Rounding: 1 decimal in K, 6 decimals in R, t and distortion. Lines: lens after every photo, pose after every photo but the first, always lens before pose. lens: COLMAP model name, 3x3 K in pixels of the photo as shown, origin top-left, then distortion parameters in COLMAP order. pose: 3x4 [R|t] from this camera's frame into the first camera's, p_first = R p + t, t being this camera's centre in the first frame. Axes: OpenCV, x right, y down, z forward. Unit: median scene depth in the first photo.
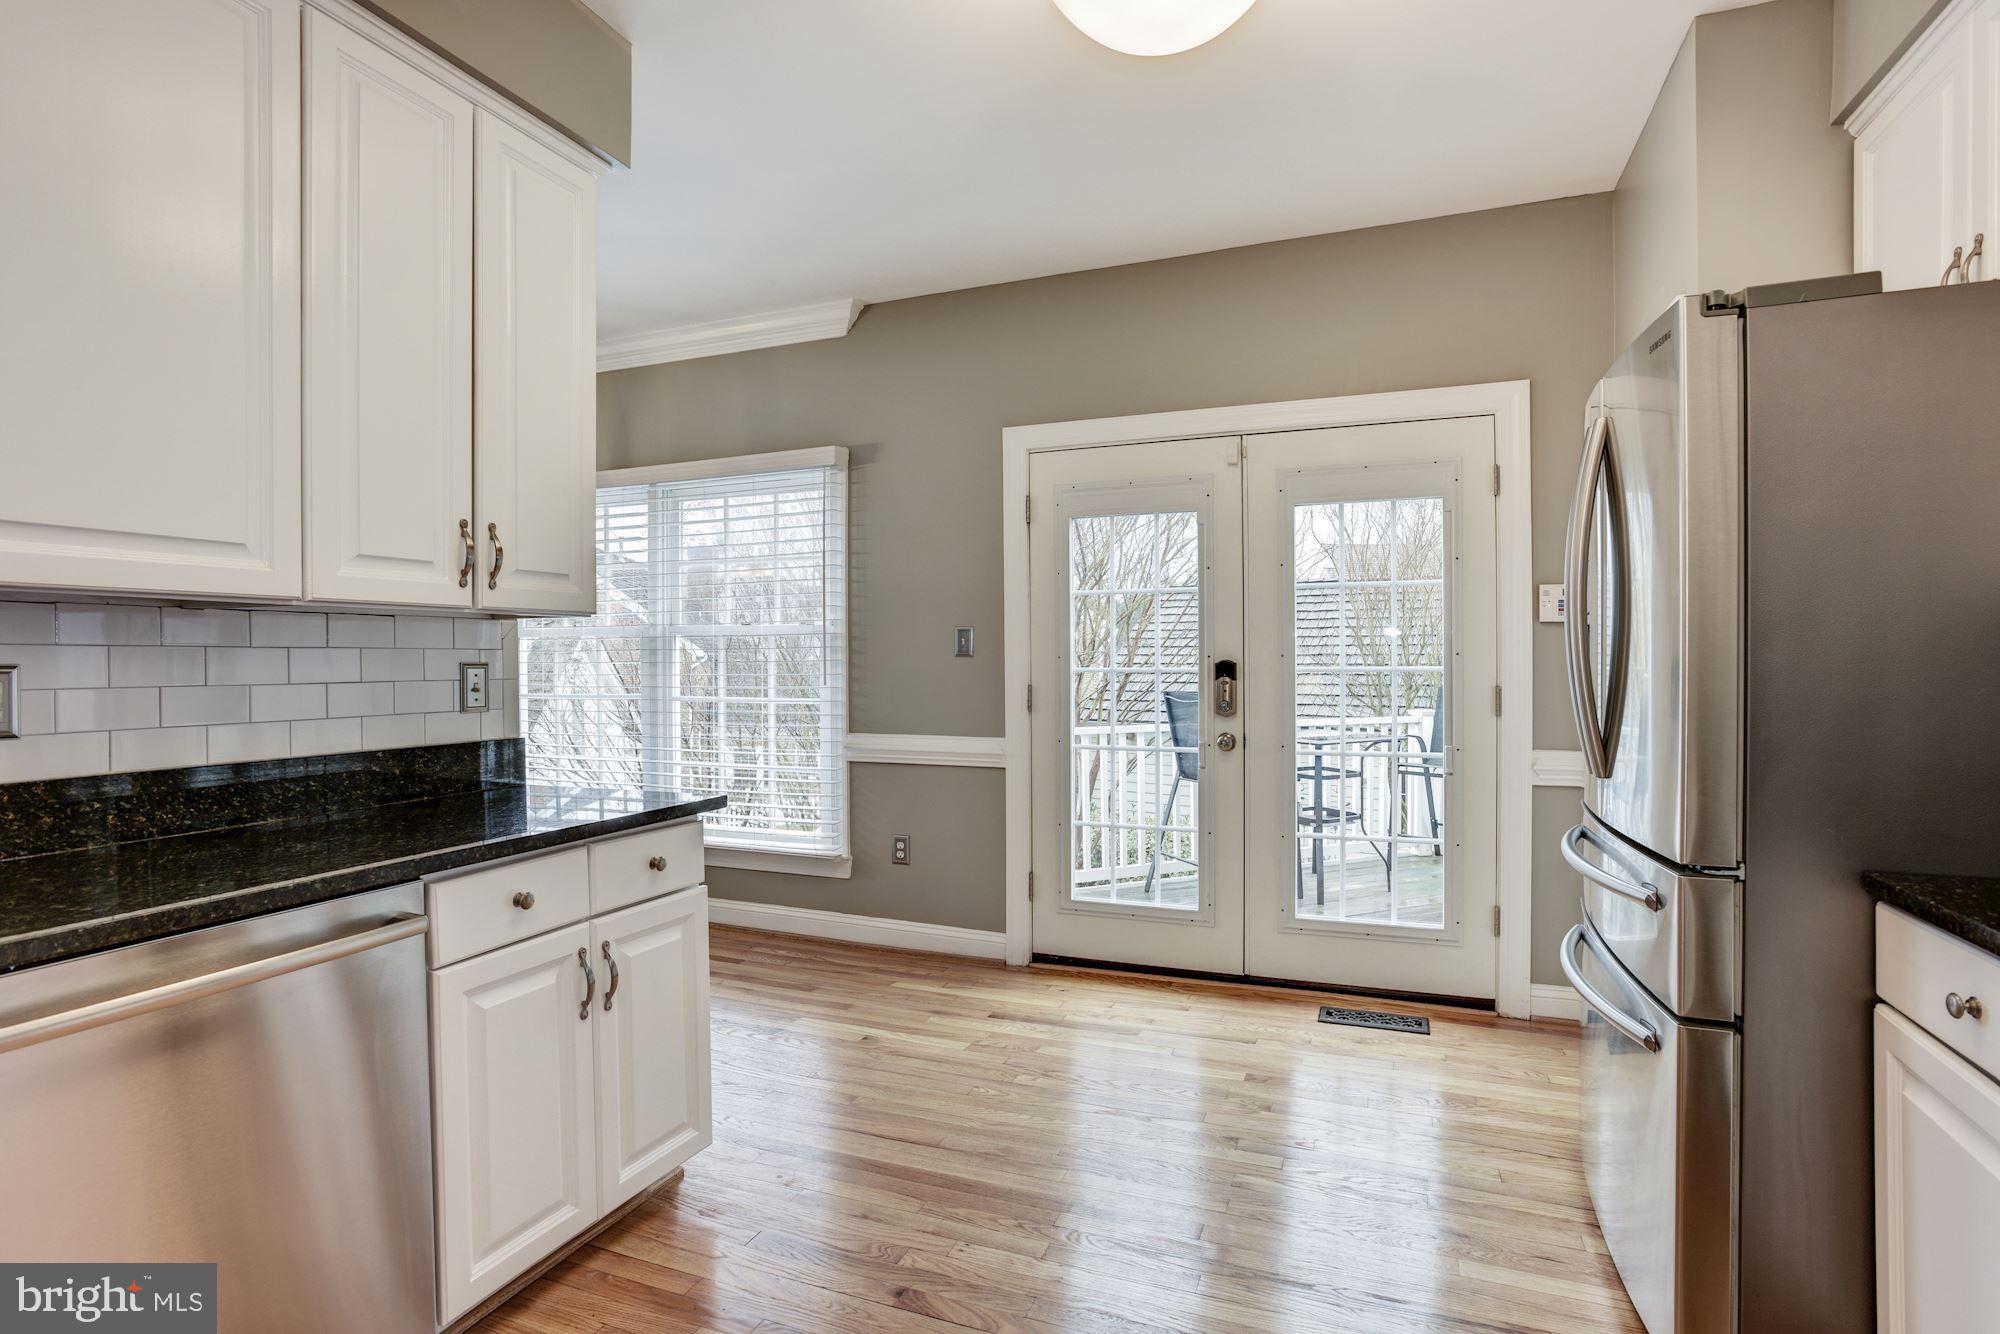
lens RADIAL K [[1003.8, 0, 991.6], [0, 1003.8, 668.6], [0, 0, 1]] dist [-0.049830, 0.018648]
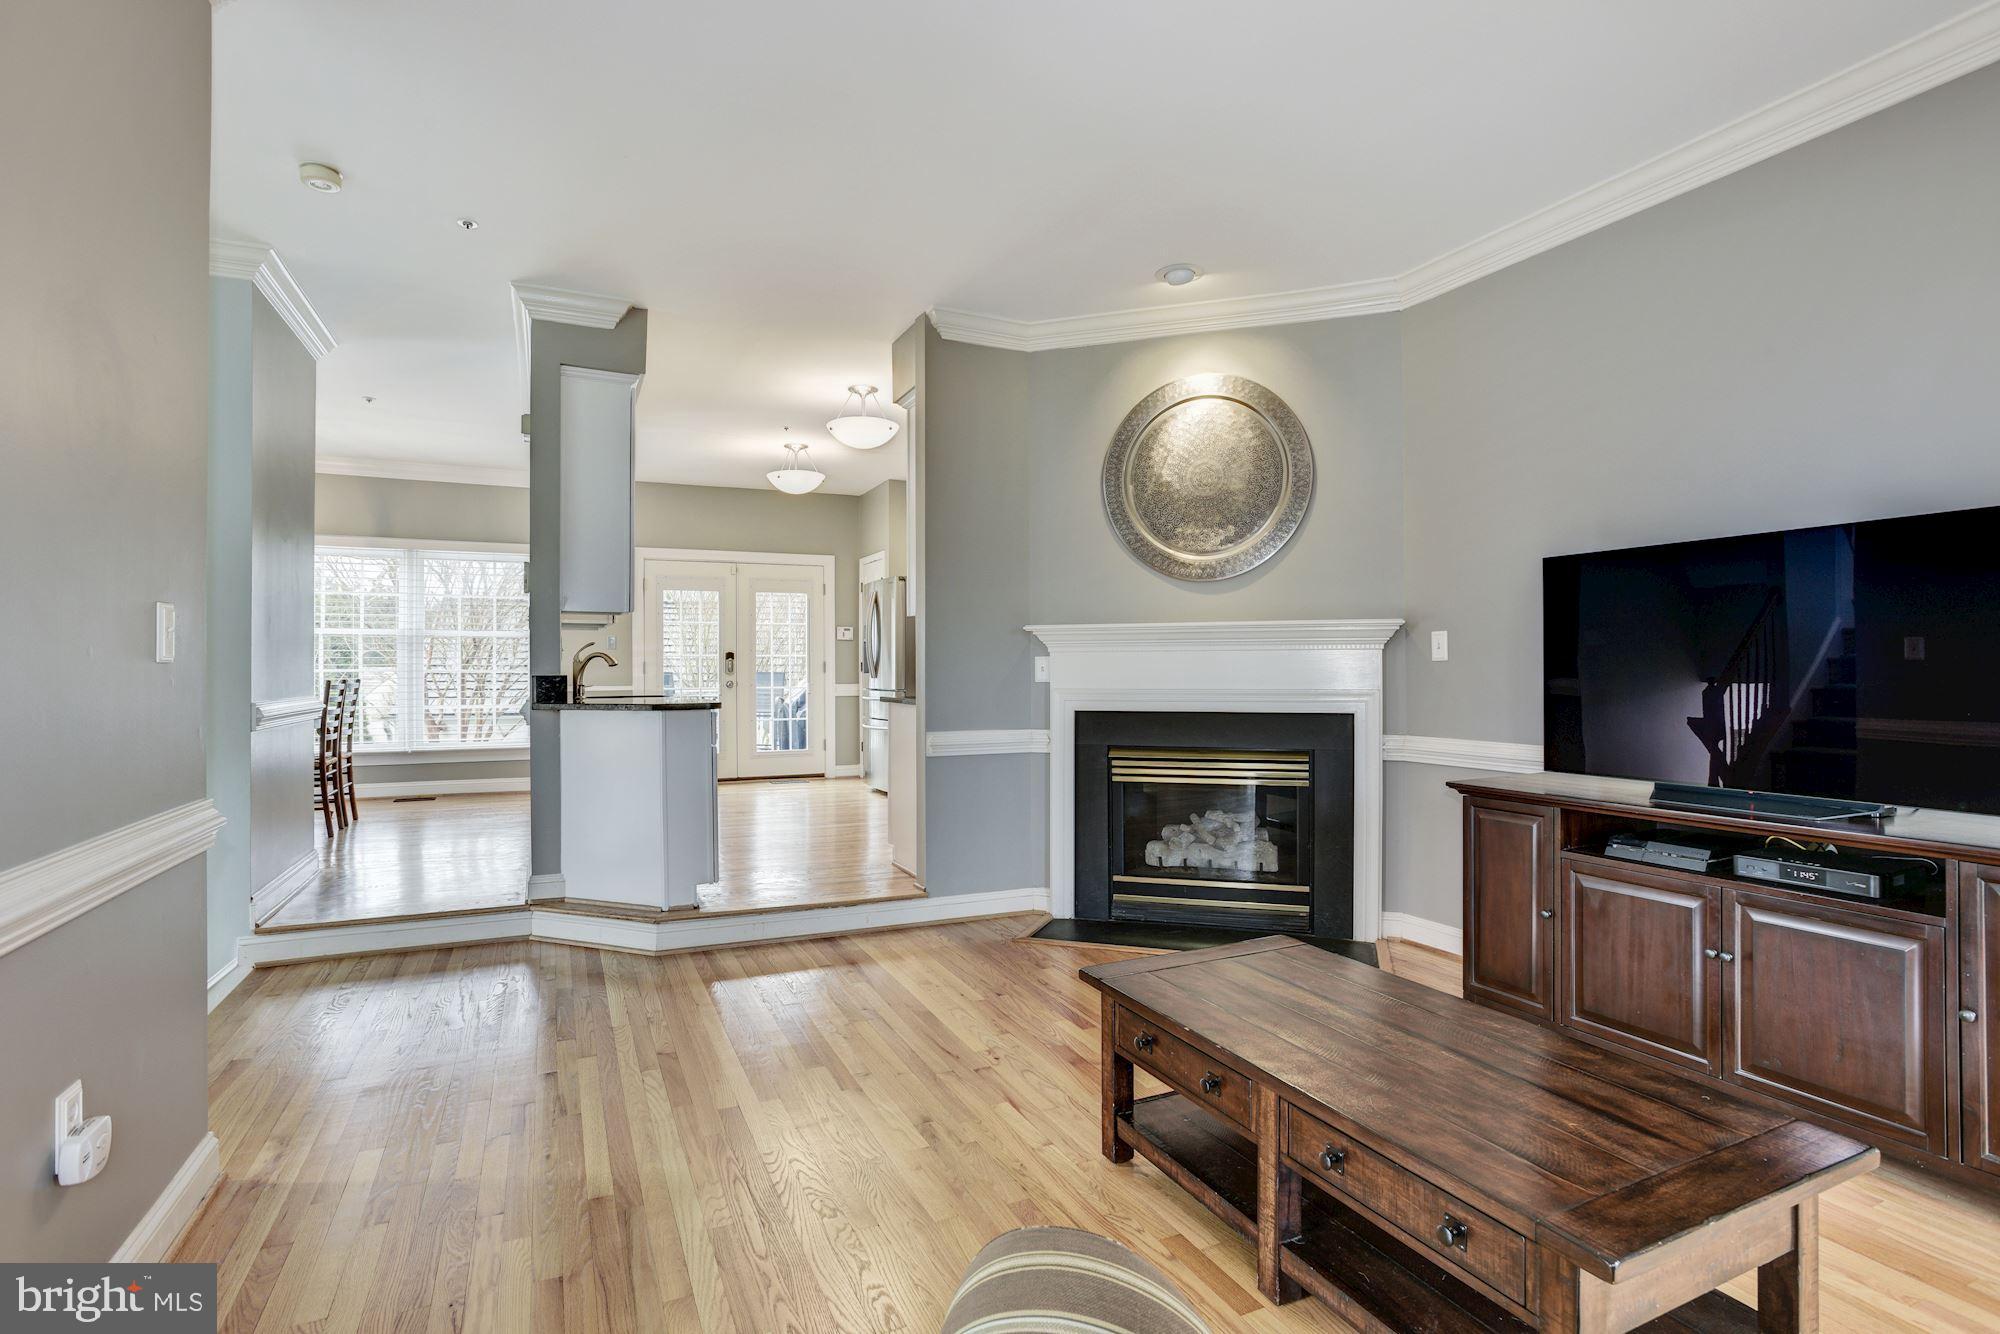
lens RADIAL K [[1003.8, 0, 1013.7], [0, 1003.8, 657.5], [0, 0, 1]] dist [-0.049830, 0.018648]
pose [[0.693210, 0.012073, 0.720634, -1.112493], [0.003430, 0.999793, -0.020049, 0.059613], [-0.720727, 0.016370, 0.693025, -1.297726]]
